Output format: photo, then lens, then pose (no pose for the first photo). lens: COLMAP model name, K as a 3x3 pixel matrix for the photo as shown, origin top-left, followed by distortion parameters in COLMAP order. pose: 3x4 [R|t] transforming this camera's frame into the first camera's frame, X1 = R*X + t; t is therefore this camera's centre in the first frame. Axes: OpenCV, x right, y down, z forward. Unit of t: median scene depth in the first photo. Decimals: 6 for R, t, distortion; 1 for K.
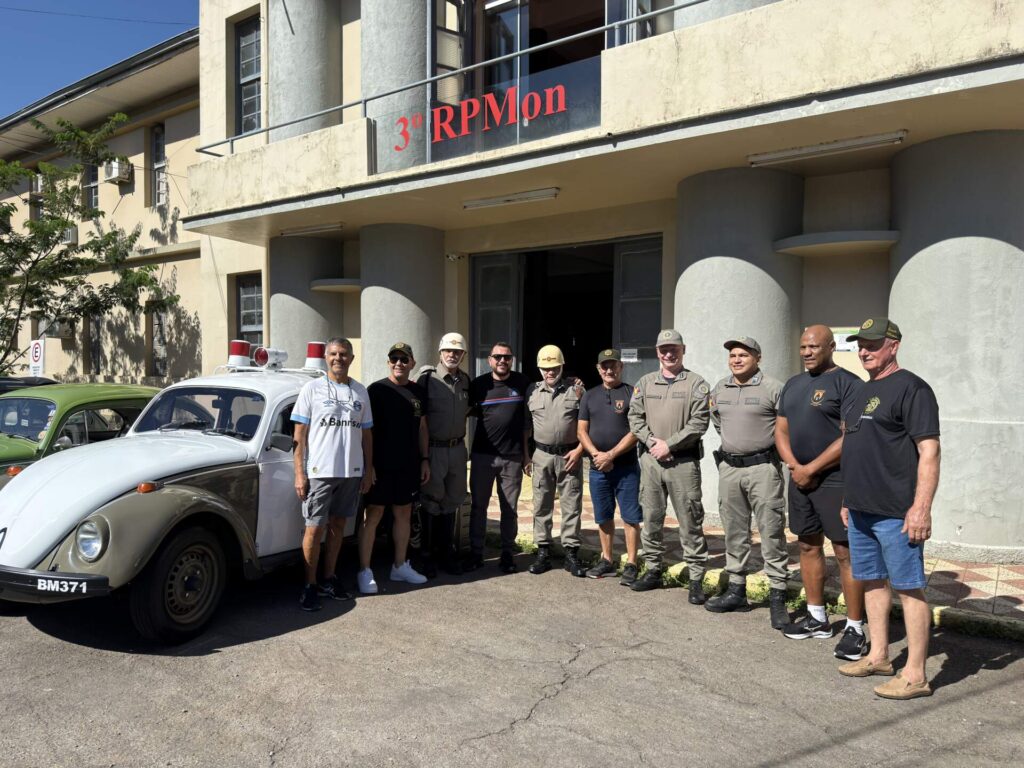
lens RADIAL K [[713.7, 0, 512.0], [0, 713.7, 384.0], [0, 0, 1]] dist [0.076100, -0.123891]
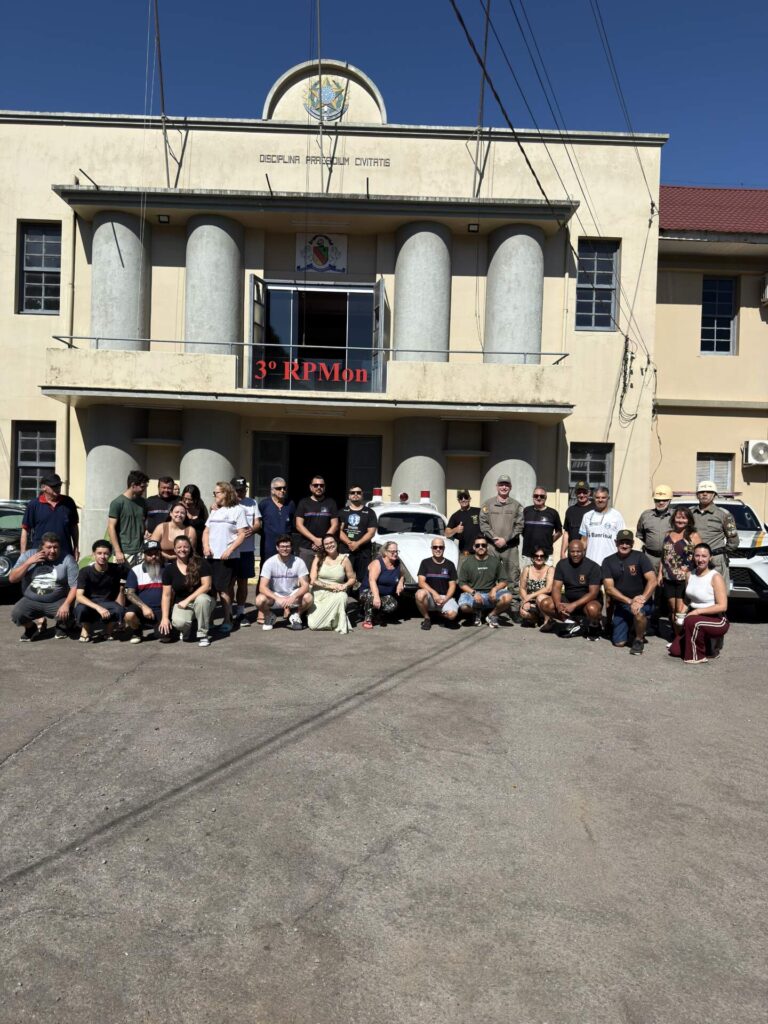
lens RADIAL K [[713.7, 0, 384.0], [0, 713.7, 512.0], [0, 0, 1]] dist [0.076100, -0.123891]
pose [[0.805120, 0.008128, 0.593056, -0.933749], [-0.010678, 0.999943, 0.000792, 0.000544], [-0.593015, -0.006971, 0.805161, -0.599653]]
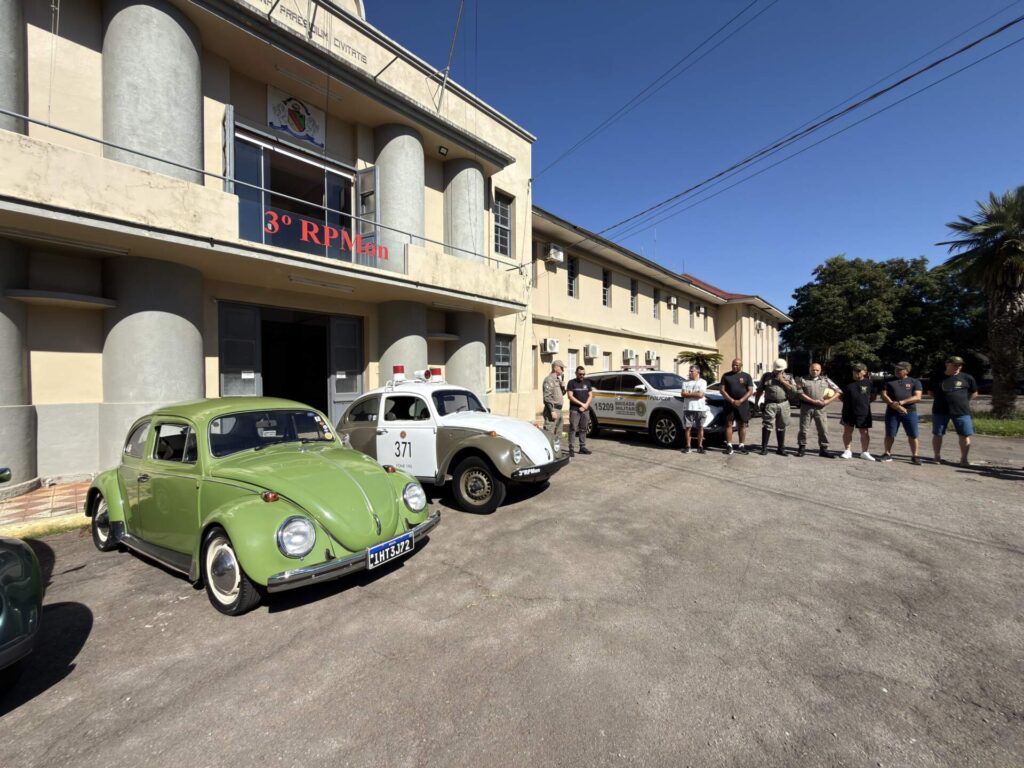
lens RADIAL K [[409.3, 0, 512.0], [0, 409.3, 384.0], [0, 0, 1]] dist [-0.000691, 0.000526]
pose [[0.129710, -0.011860, 0.991481, -0.896242], [0.032170, 0.999452, 0.007746, -0.009507], [-0.991030, 0.030891, 0.130020, 0.406600]]
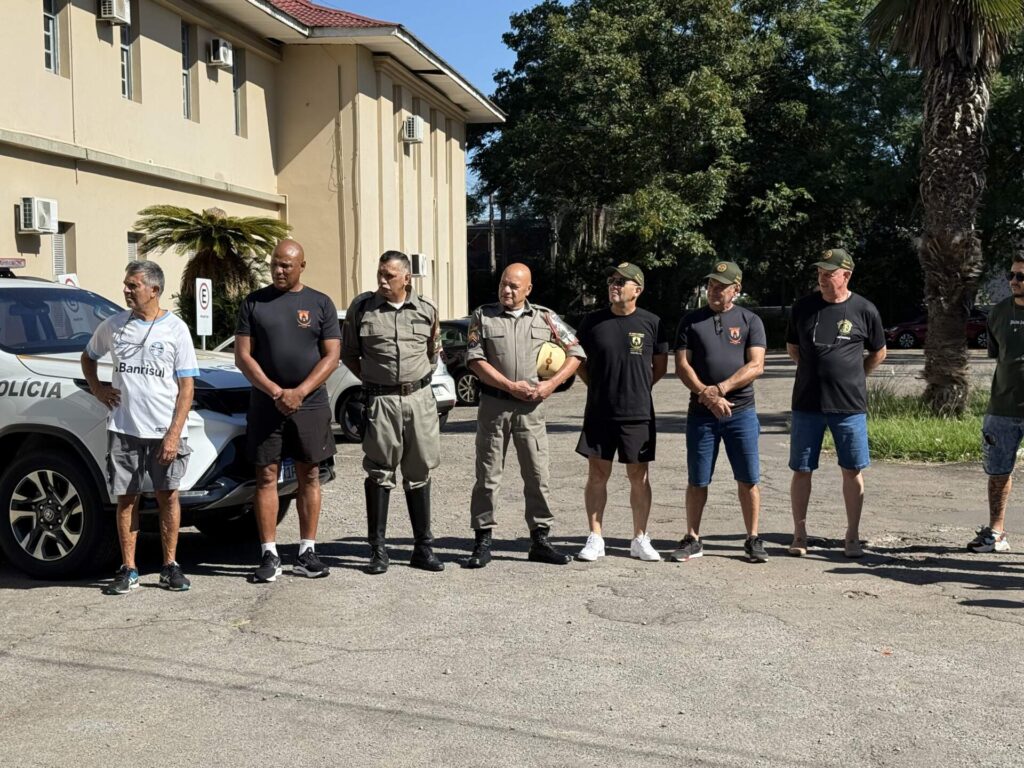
lens RADIAL K [[1570.9, 0, 512.0], [0, 1570.9, 384.0], [0, 0, 1]] dist [0.155075, -0.051943]
pose [[-0.449394, -0.043962, 0.892251, -0.871184], [0.029239, 0.997529, 0.063876, -0.012645], [-0.892855, 0.054794, -0.446998, 0.341104]]
